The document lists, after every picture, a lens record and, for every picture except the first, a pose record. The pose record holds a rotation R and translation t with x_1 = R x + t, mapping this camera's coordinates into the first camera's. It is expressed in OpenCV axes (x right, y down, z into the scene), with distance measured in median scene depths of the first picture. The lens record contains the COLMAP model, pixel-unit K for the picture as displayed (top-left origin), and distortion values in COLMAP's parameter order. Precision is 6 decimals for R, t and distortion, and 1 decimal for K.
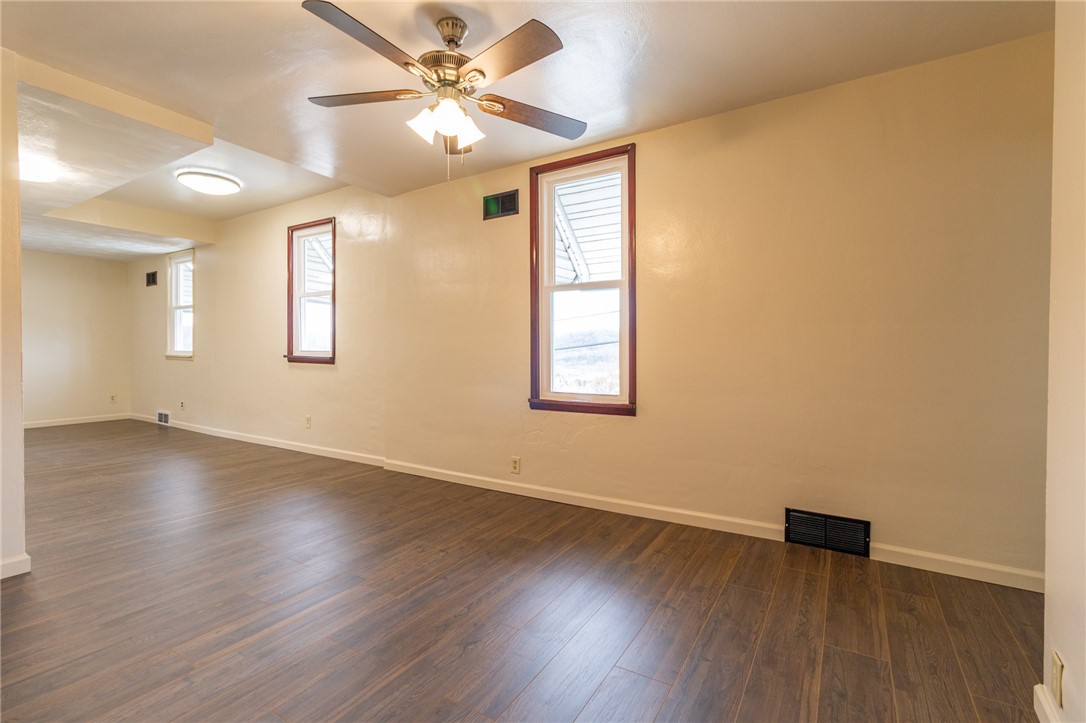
lens RADIAL K [[503.8, 0, 526.0], [0, 503.8, 346.9], [0, 0, 1]] dist [0.003664, -0.001180]
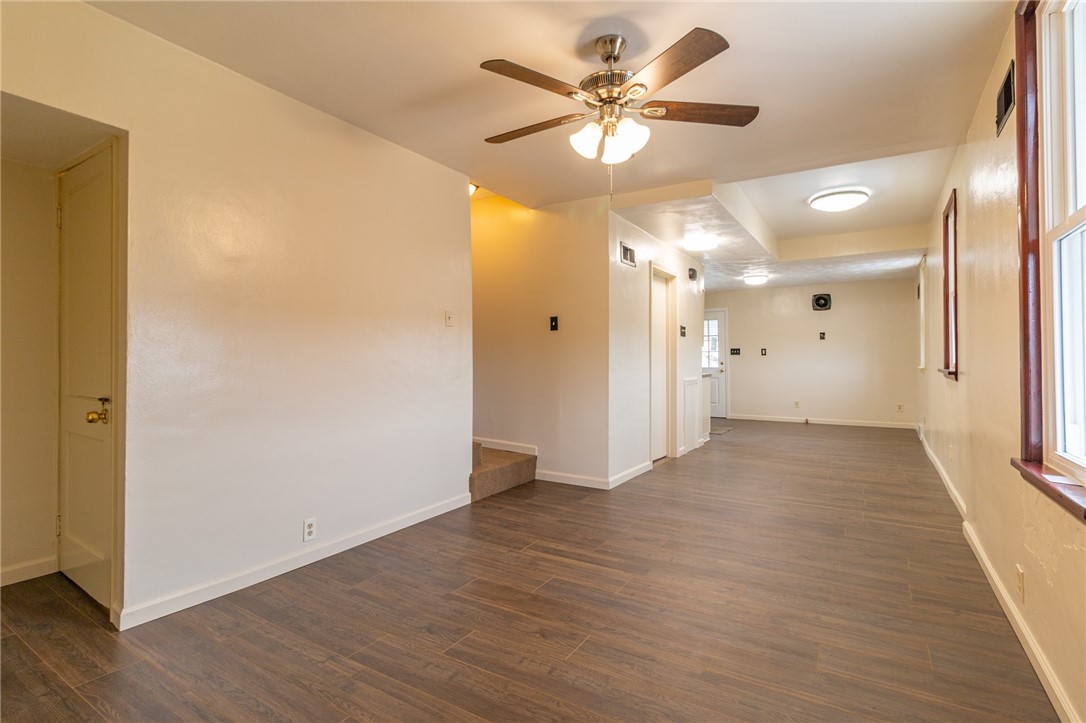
lens RADIAL K [[503.8, 0, 557.3], [0, 503.8, 357.2], [0, 0, 1]] dist [0.003664, -0.001180]
pose [[0.027300, -0.006411, -0.999607, 0.689432], [0.008246, 0.999947, -0.006188, -0.006144], [0.999593, -0.008074, 0.027352, 0.699031]]
